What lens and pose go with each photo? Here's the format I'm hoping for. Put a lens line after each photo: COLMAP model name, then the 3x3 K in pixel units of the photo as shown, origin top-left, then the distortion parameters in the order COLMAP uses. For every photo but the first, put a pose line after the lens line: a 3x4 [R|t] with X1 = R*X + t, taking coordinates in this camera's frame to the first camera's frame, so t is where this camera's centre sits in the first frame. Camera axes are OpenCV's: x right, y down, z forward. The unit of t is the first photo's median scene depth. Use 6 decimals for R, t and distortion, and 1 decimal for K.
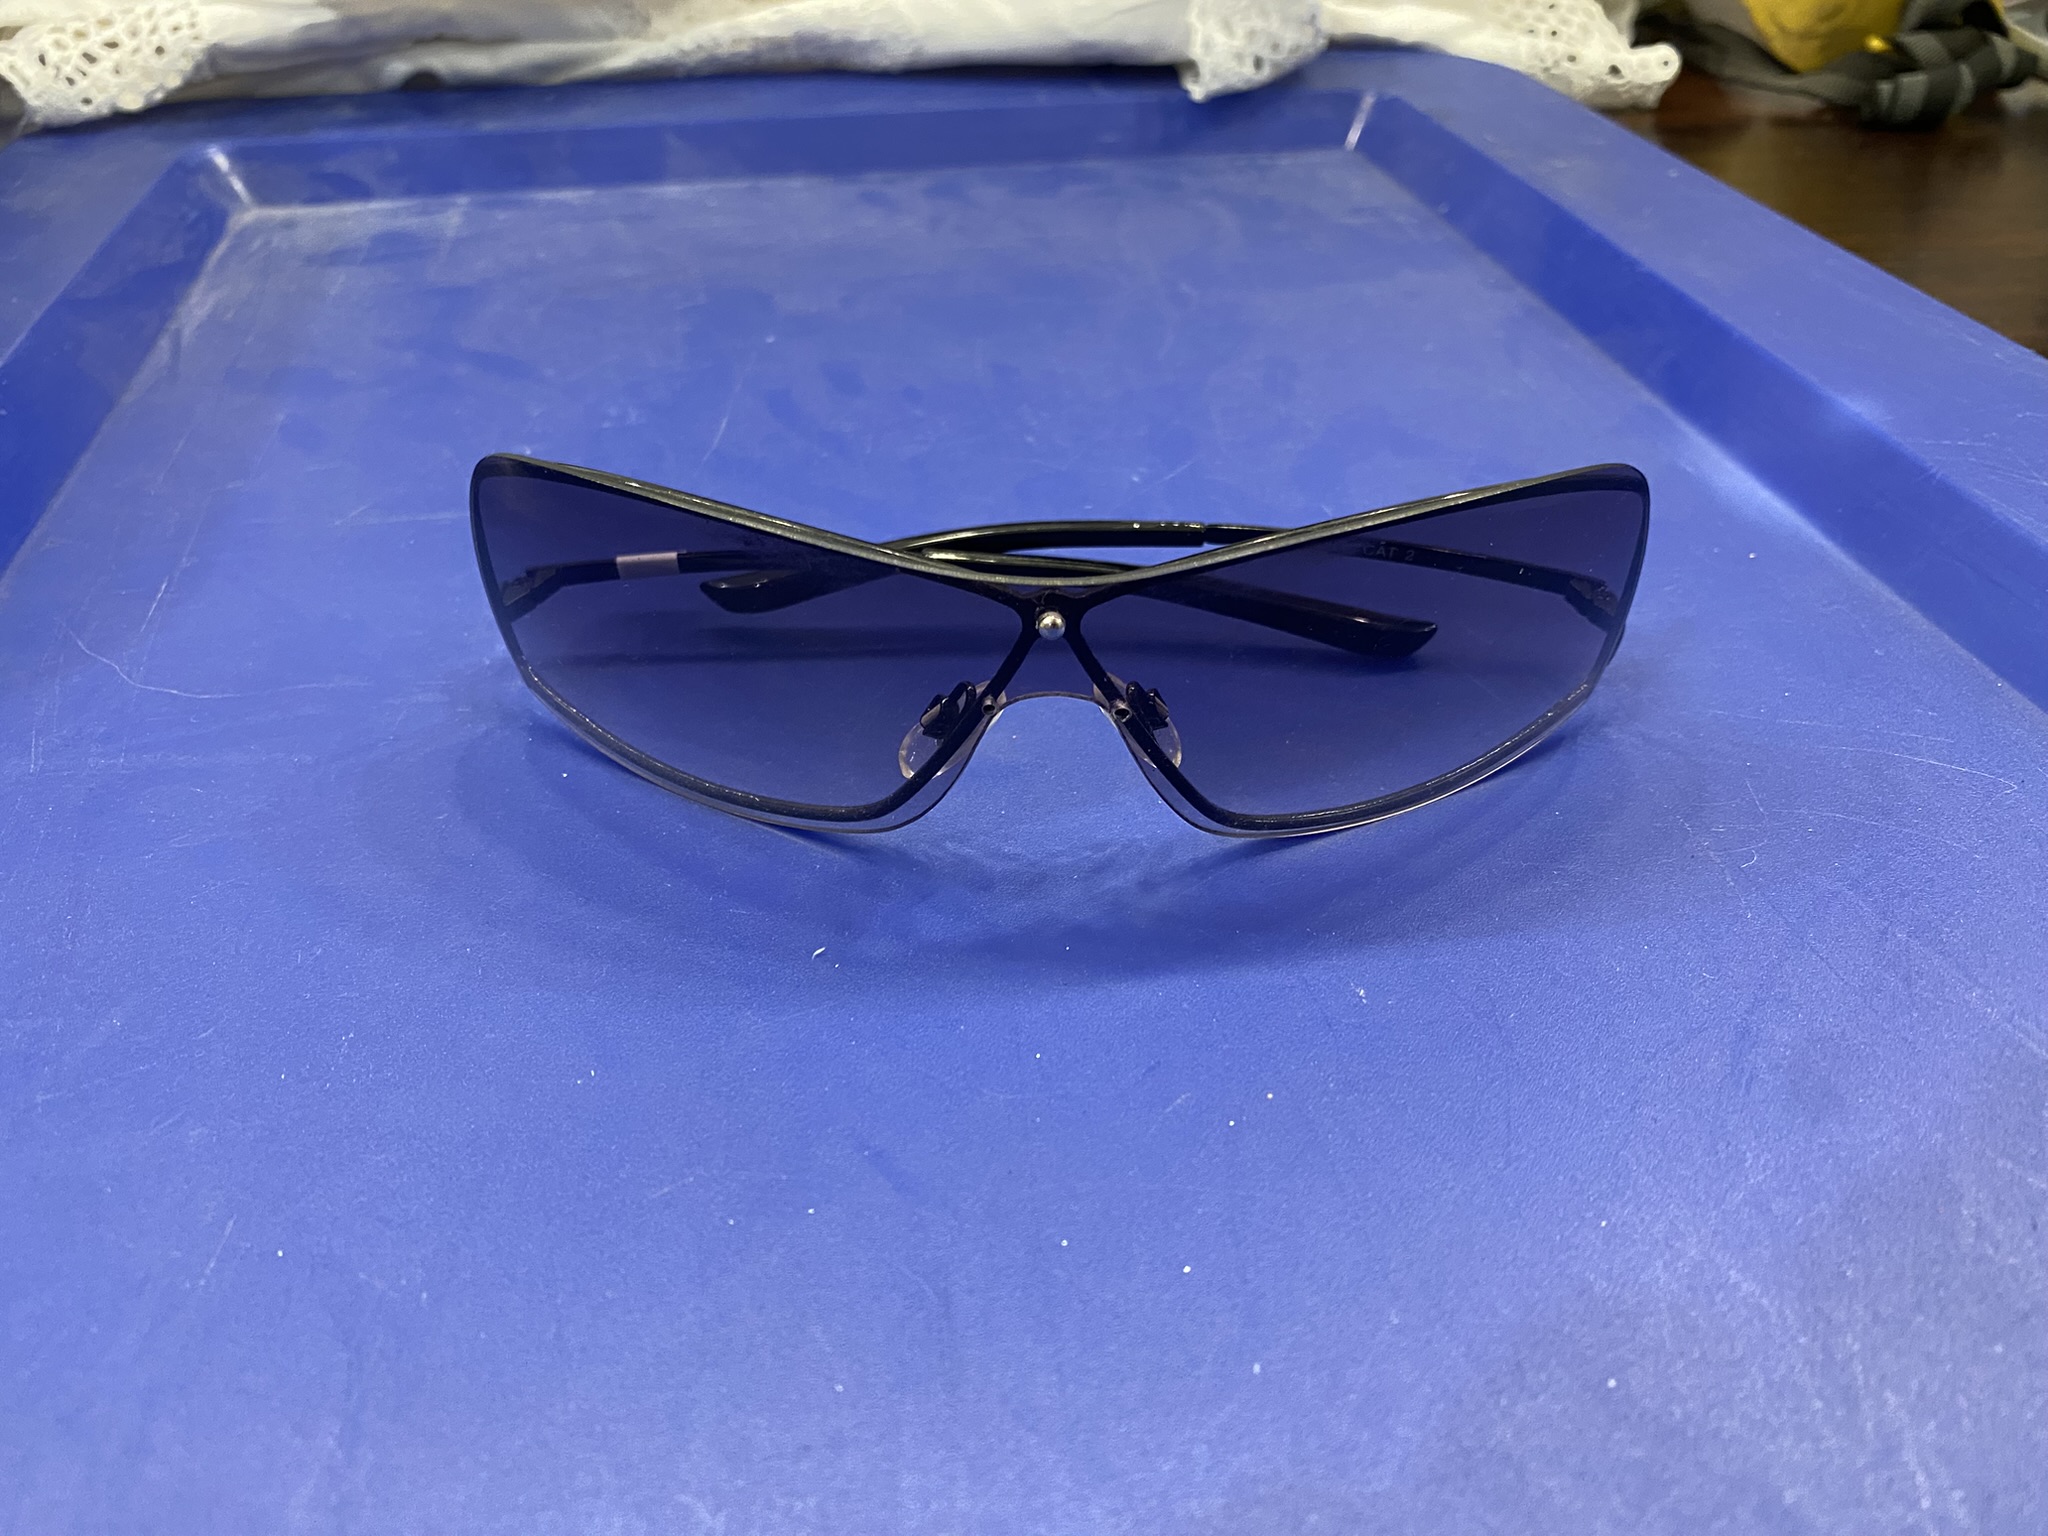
lens RADIAL K [[1597.1, 0, 1034.5], [0, 1597.1, 770.8], [0, 0, 1]] dist [-0.032201, 0.022084]
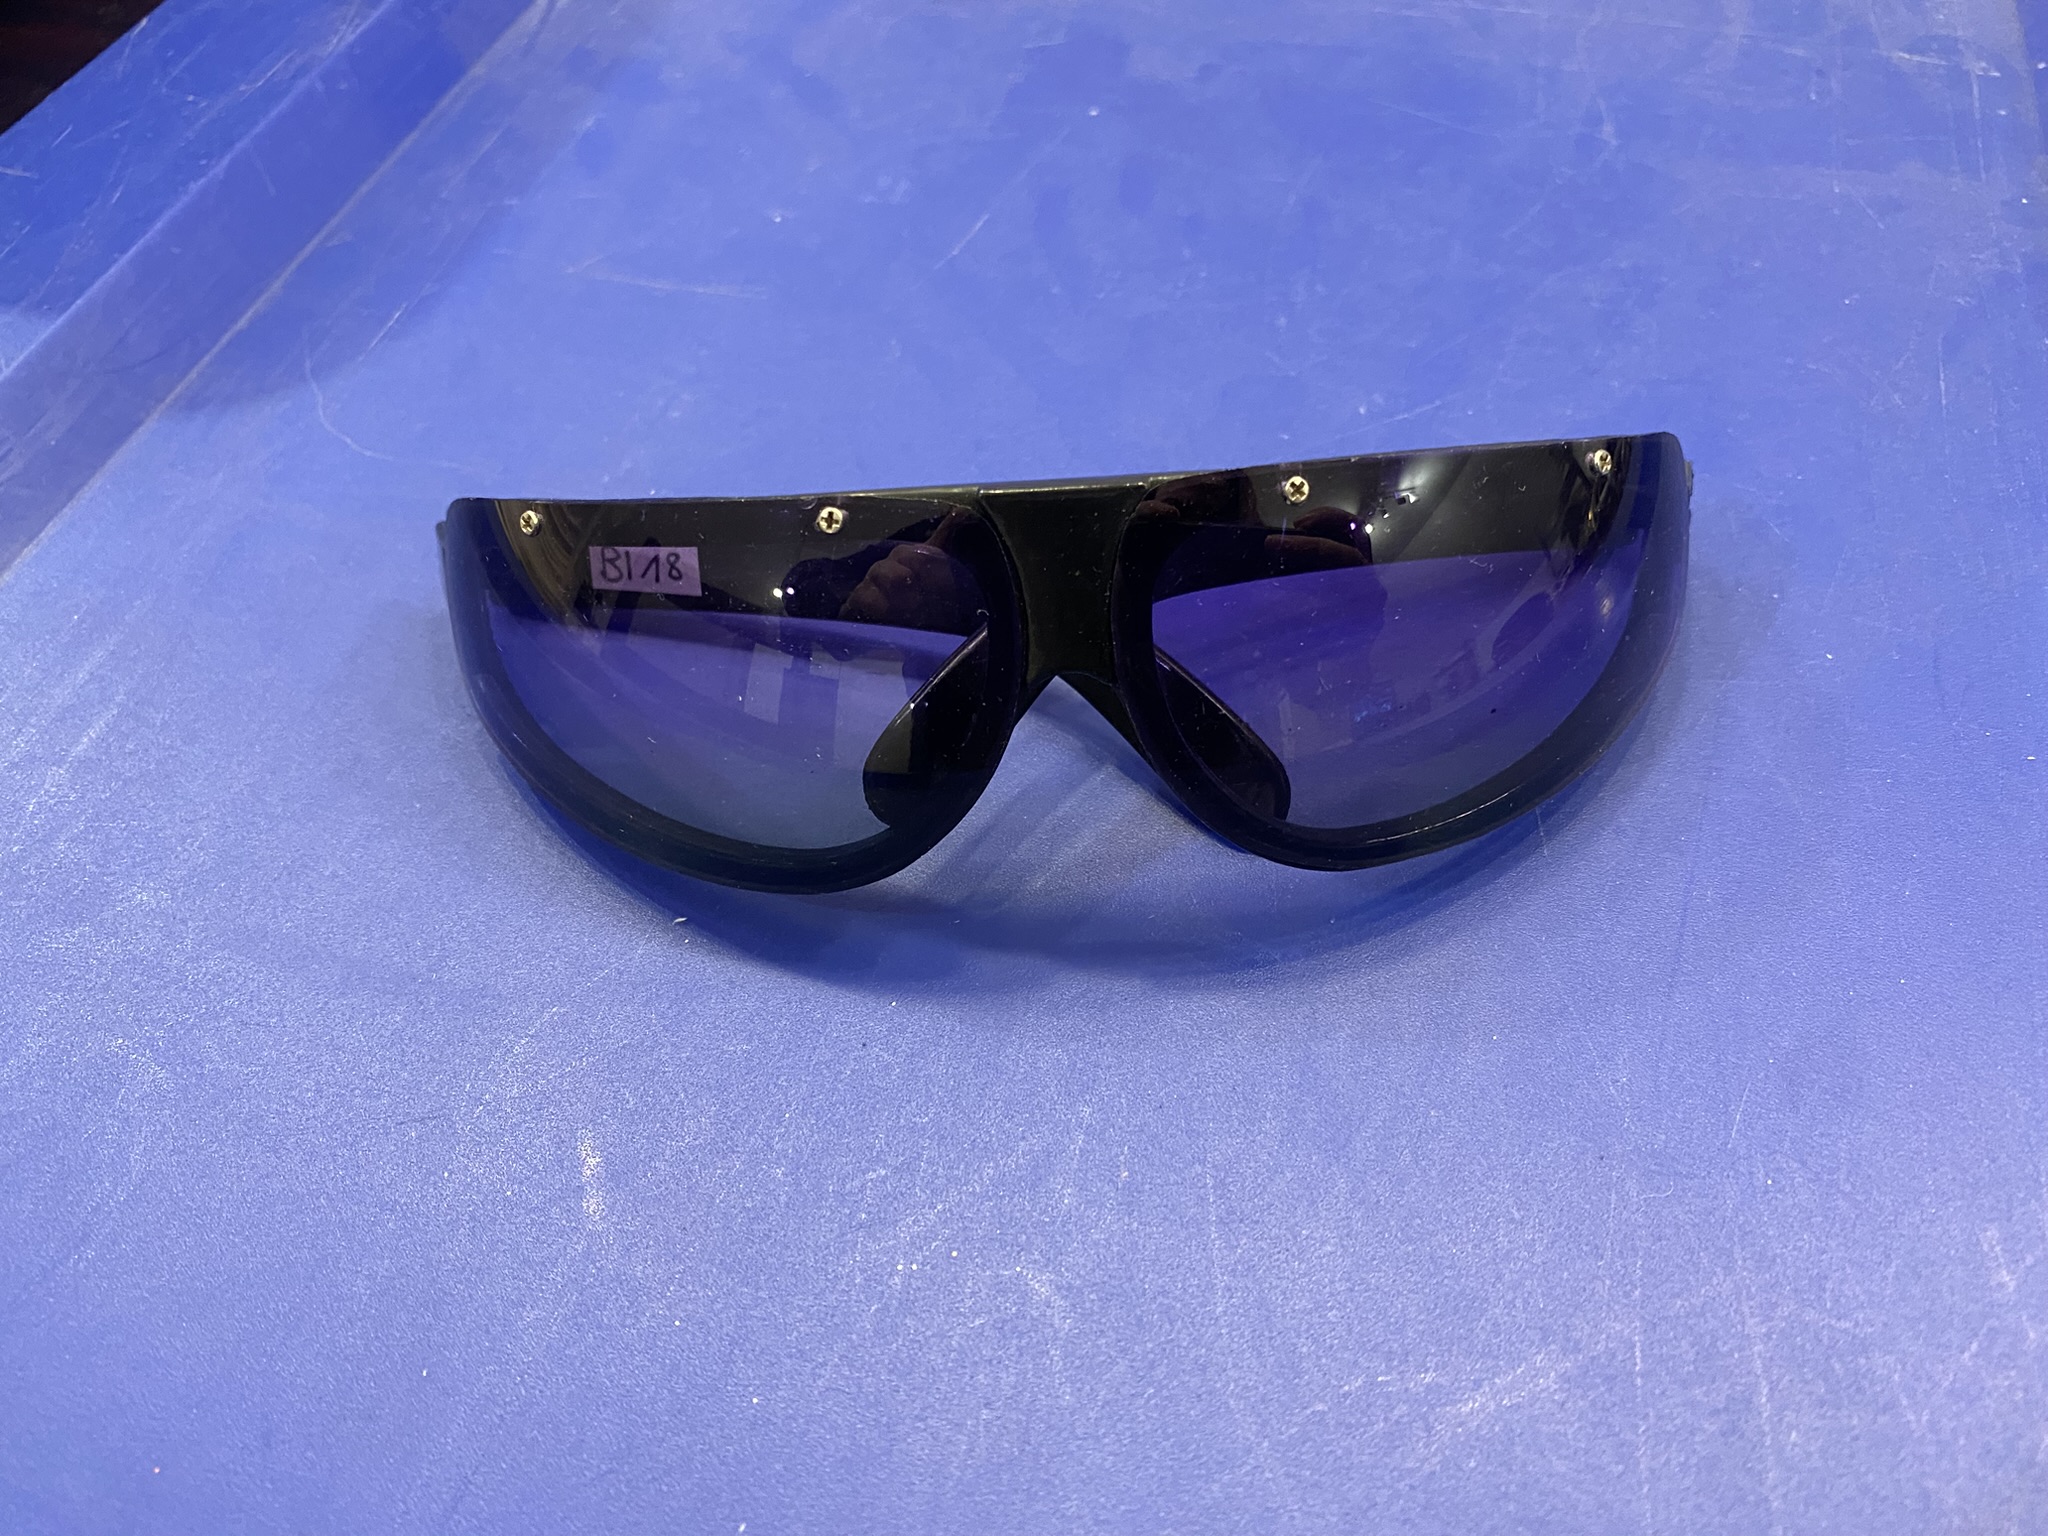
lens RADIAL K [[1597.1, 0, 1026.8], [0, 1597.1, 772.8], [0, 0, 1]] dist [-0.032201, 0.022084]
pose [[0.892225, 0.331381, -0.306791, 0.189808], [-0.232906, 0.919703, 0.316072, -0.191136], [0.386897, -0.210554, 0.897763, 0.091244]]
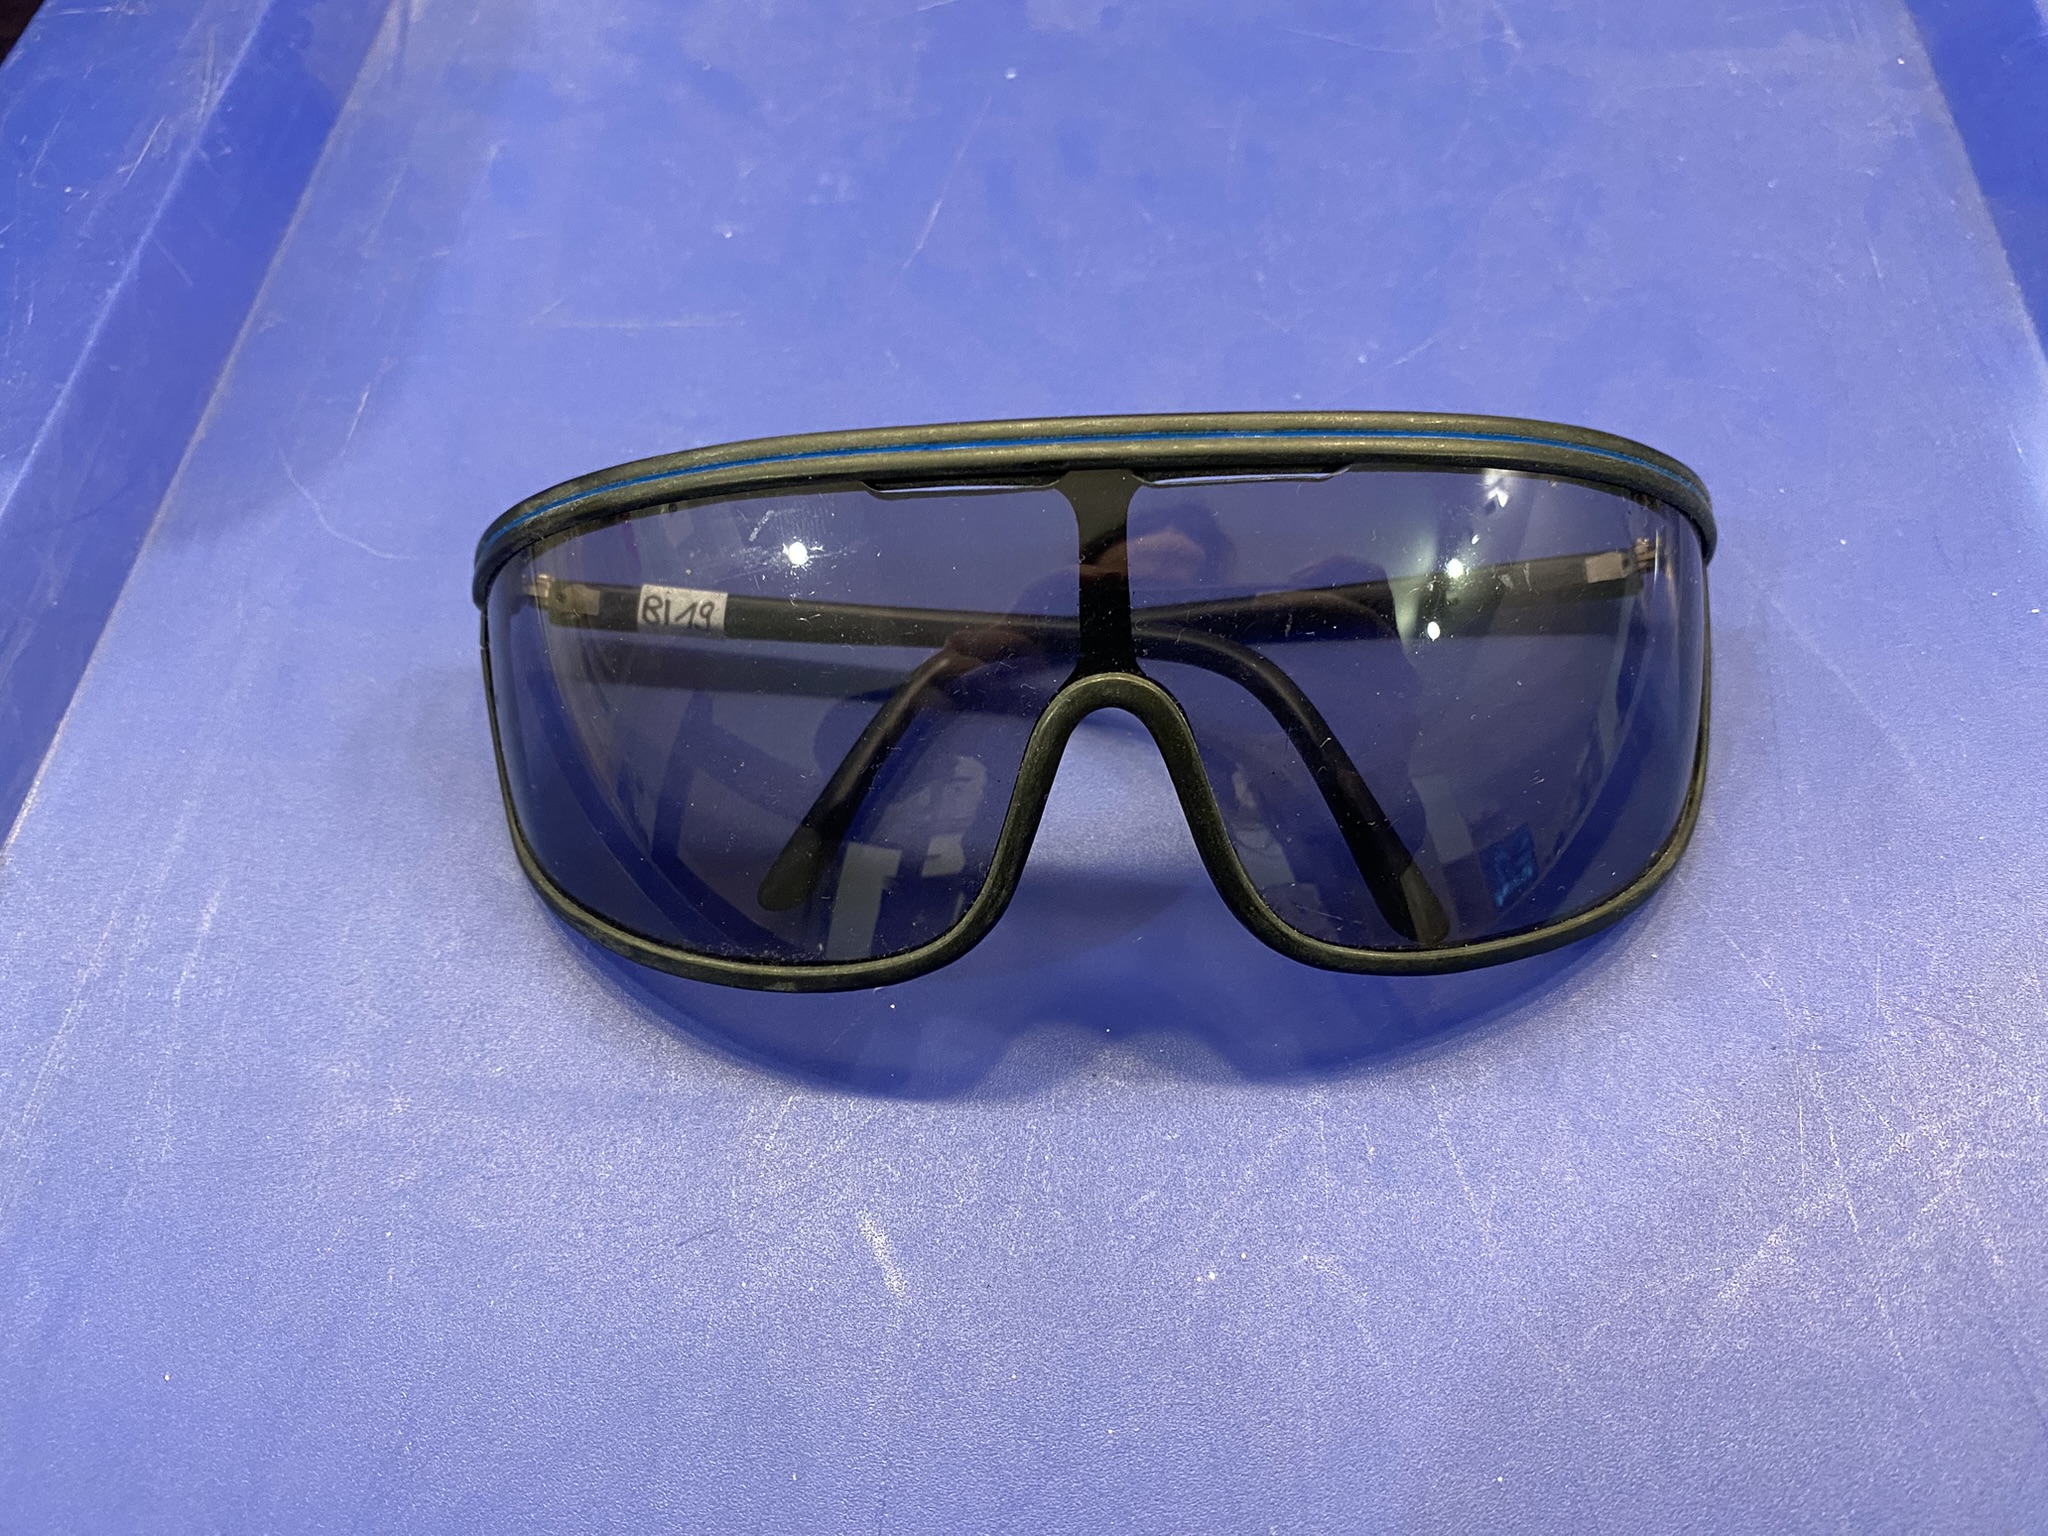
lens RADIAL K [[1597.1, 0, 1017.0], [0, 1597.1, 776.5], [0, 0, 1]] dist [-0.032201, 0.022084]
pose [[0.968140, 0.189328, -0.163891, 0.055044], [-0.115763, 0.918744, 0.377504, -0.232299], [0.222046, -0.346504, 0.911389, 0.047157]]
